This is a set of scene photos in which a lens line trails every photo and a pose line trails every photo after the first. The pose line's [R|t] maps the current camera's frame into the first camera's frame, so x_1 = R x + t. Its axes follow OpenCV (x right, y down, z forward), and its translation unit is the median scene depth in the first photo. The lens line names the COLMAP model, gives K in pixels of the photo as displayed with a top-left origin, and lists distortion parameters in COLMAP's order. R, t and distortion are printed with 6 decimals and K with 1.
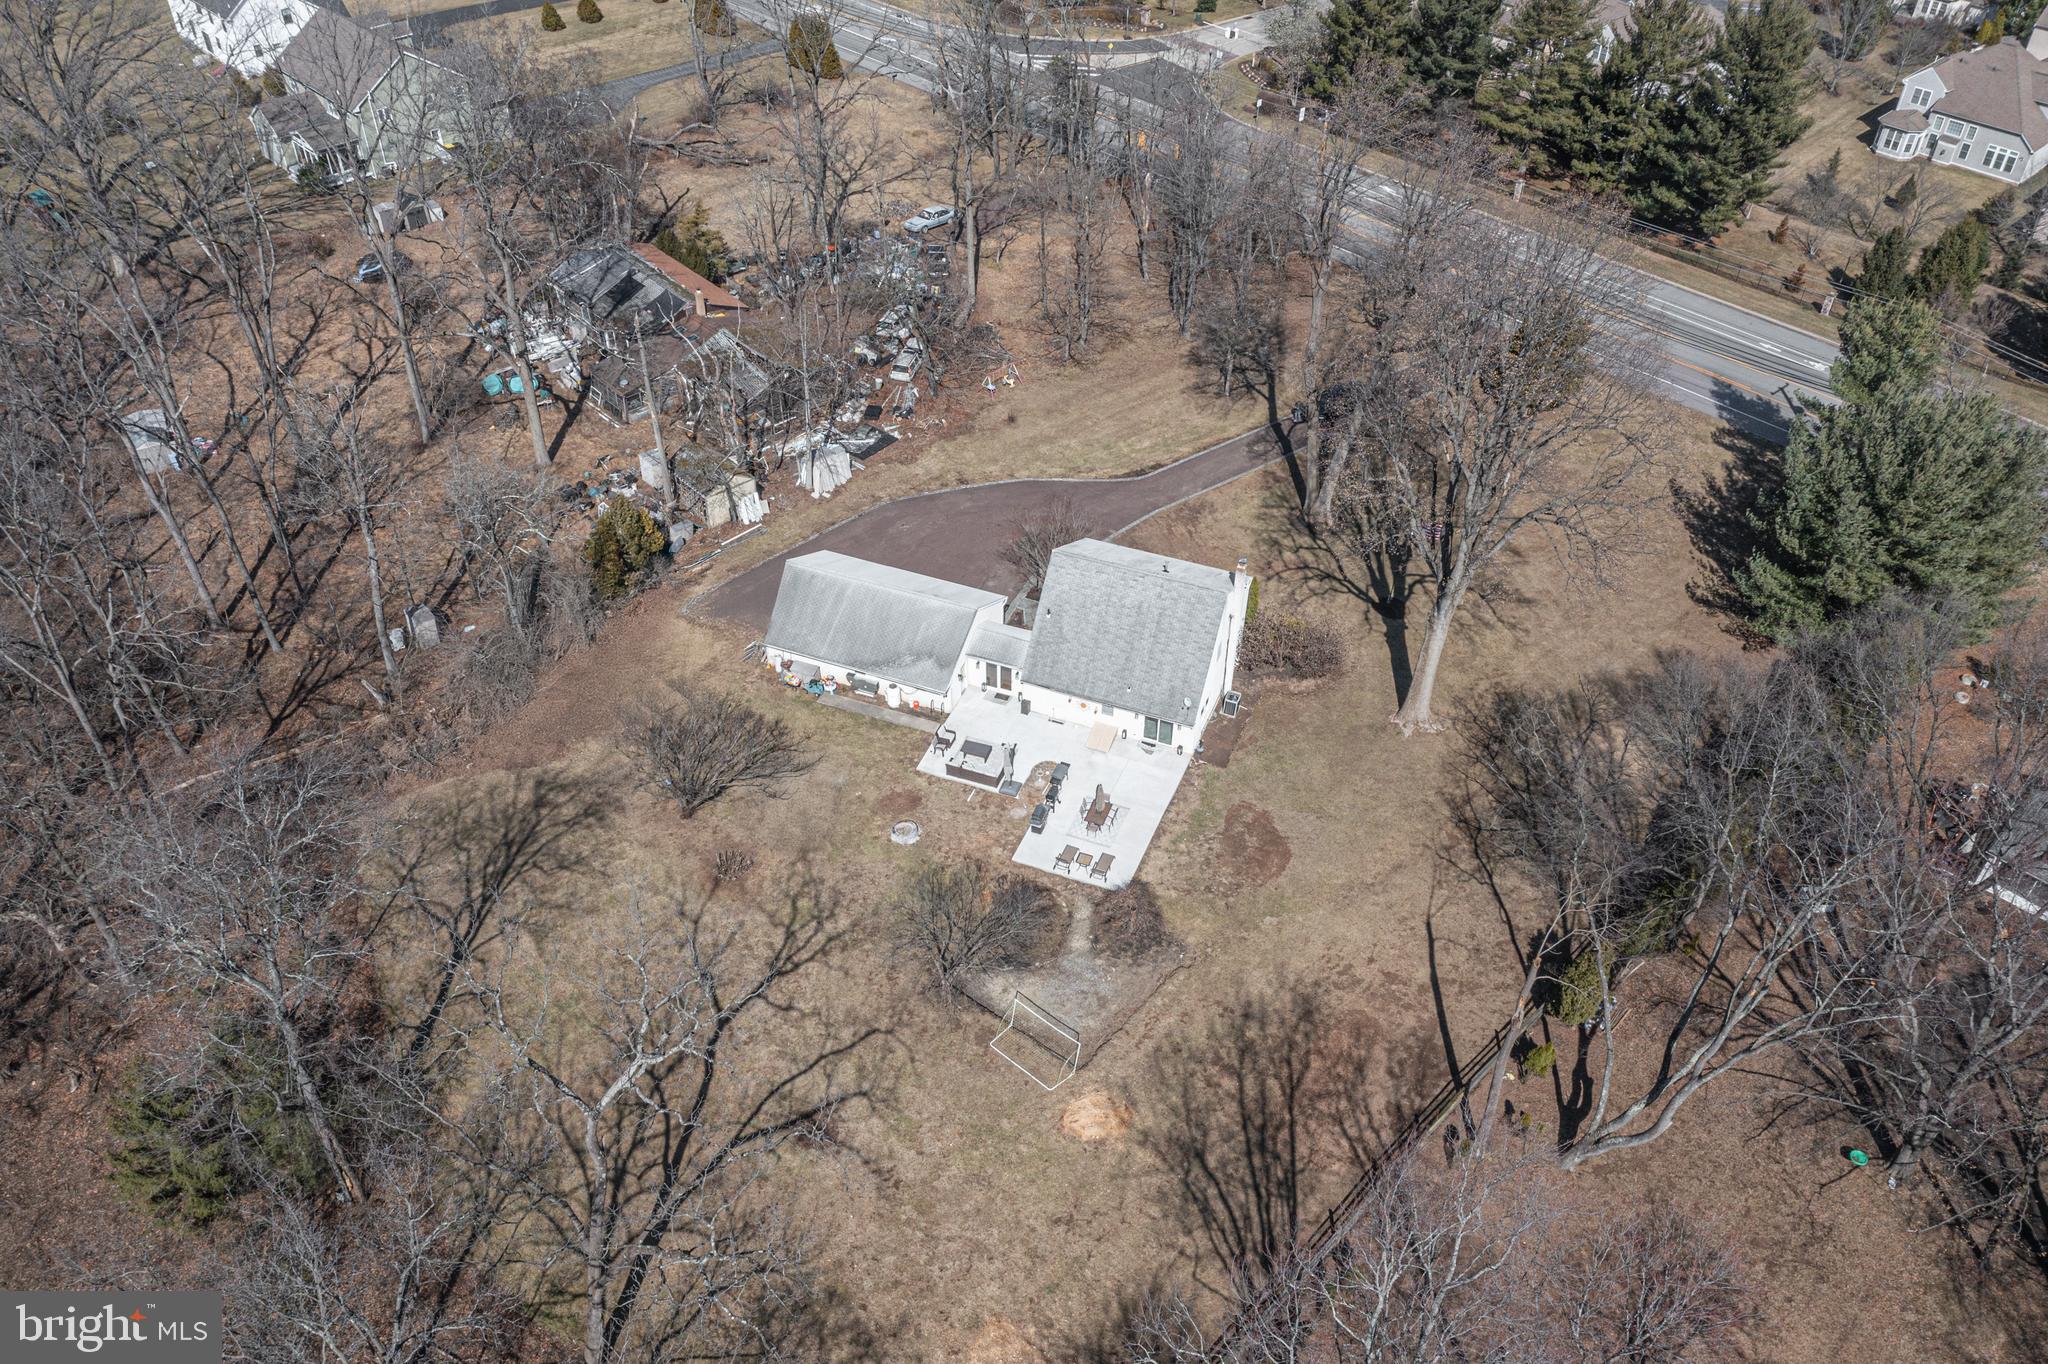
lens RADIAL K [[1618.6, 0, 1024.0], [0, 1618.6, 682.0], [0, 0, 1]] dist [0.002443, -0.053071]
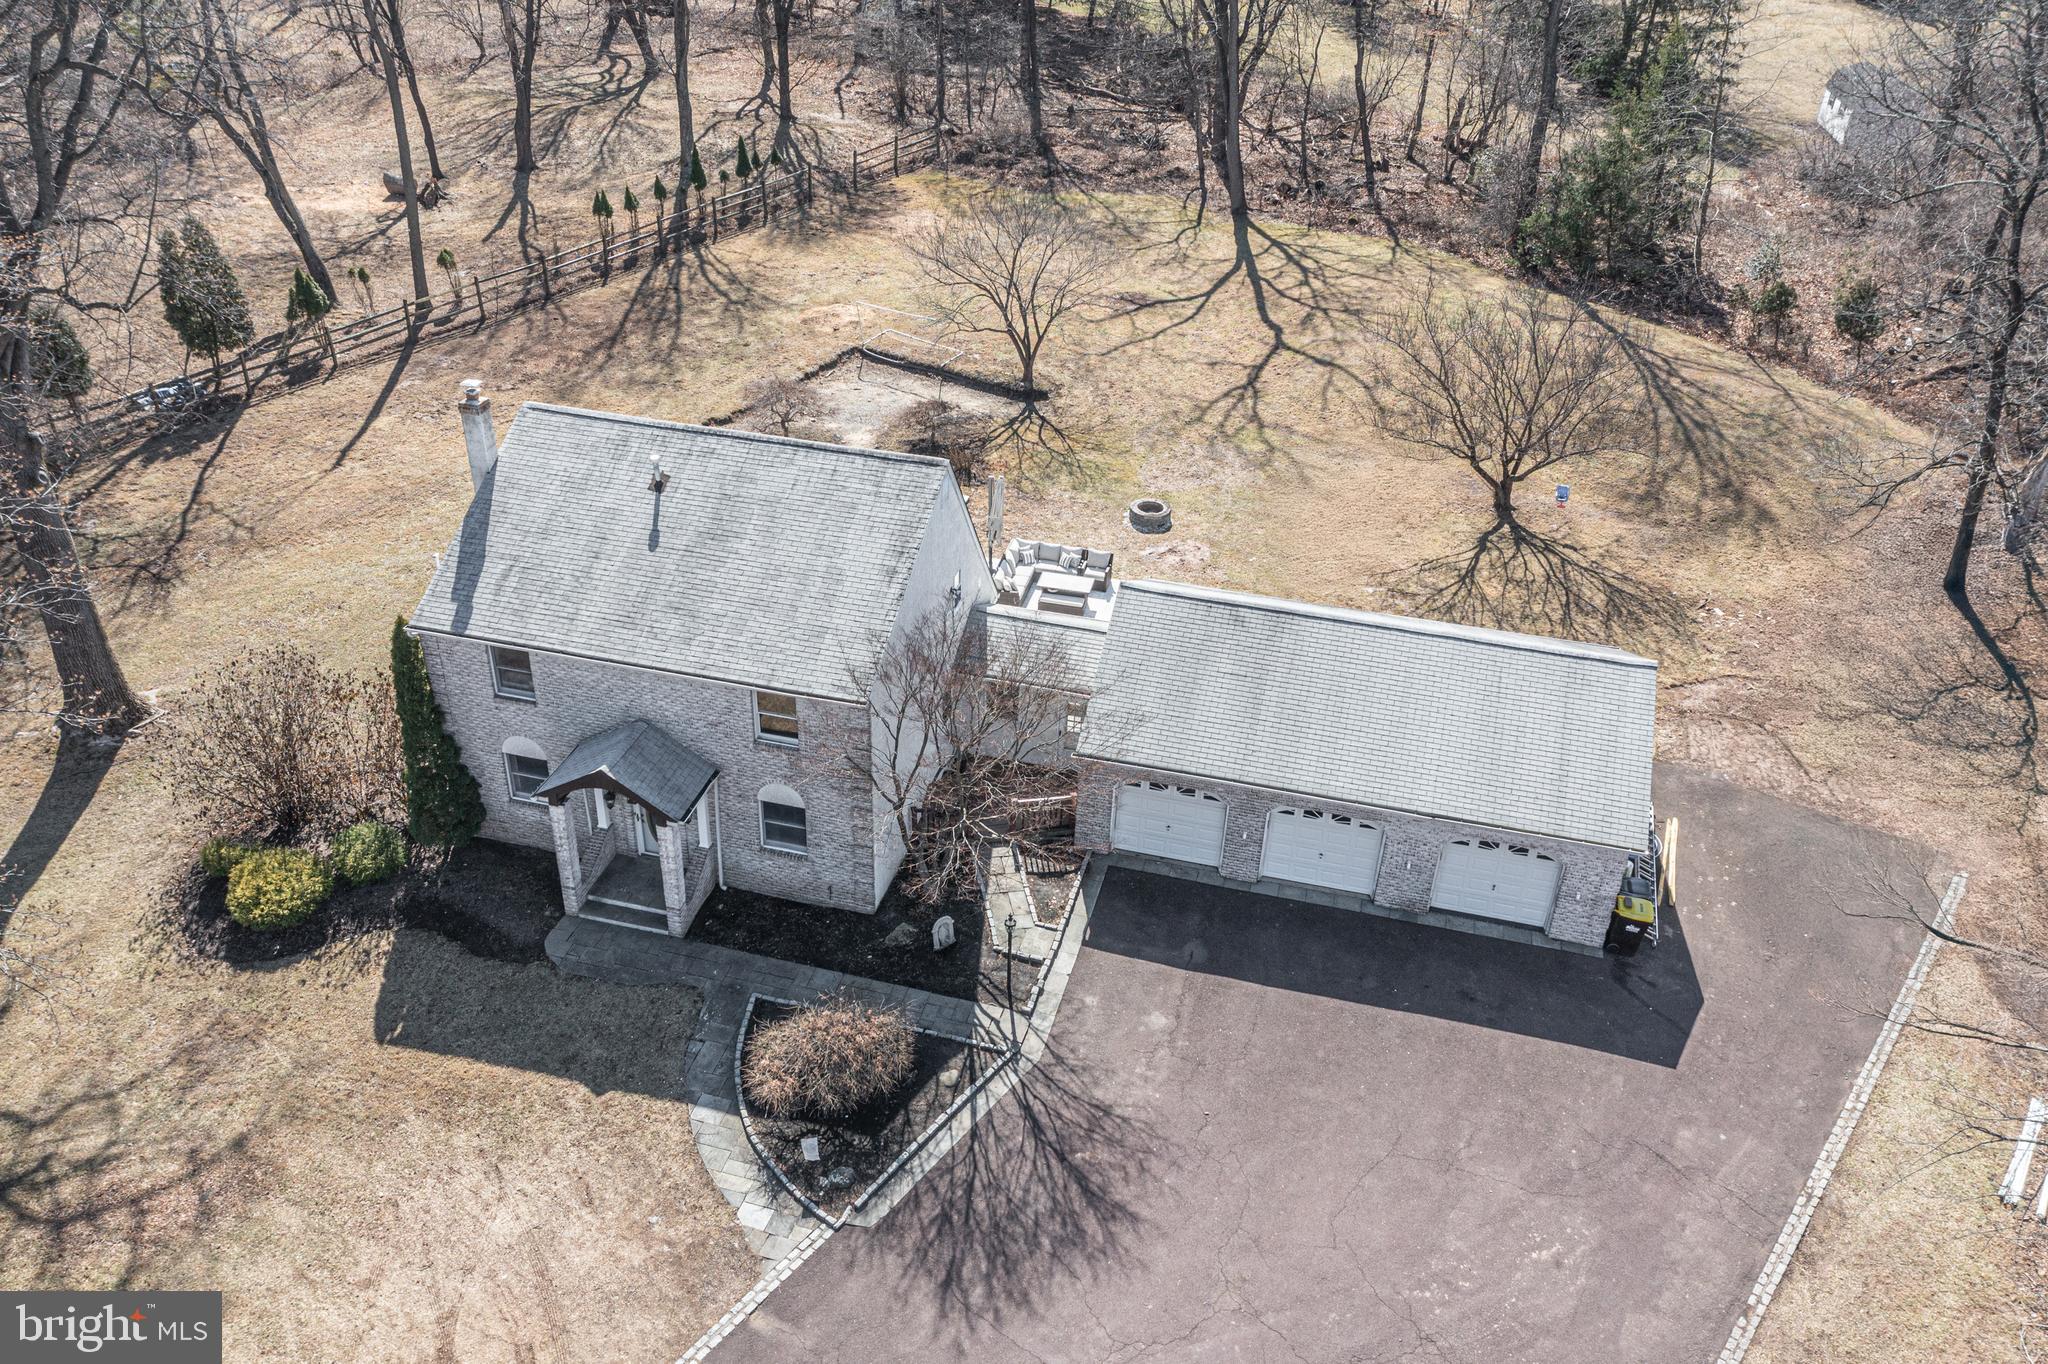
lens RADIAL K [[1618.6, 0, 1024.0], [0, 1618.6, 682.0], [0, 0, 1]] dist [0.002443, -0.053071]
pose [[-0.991140, 0.031420, -0.129055, 0.051066], [-0.113854, 0.299431, 0.947300, -0.432370], [0.068407, 0.953600, -0.293201, 1.153744]]
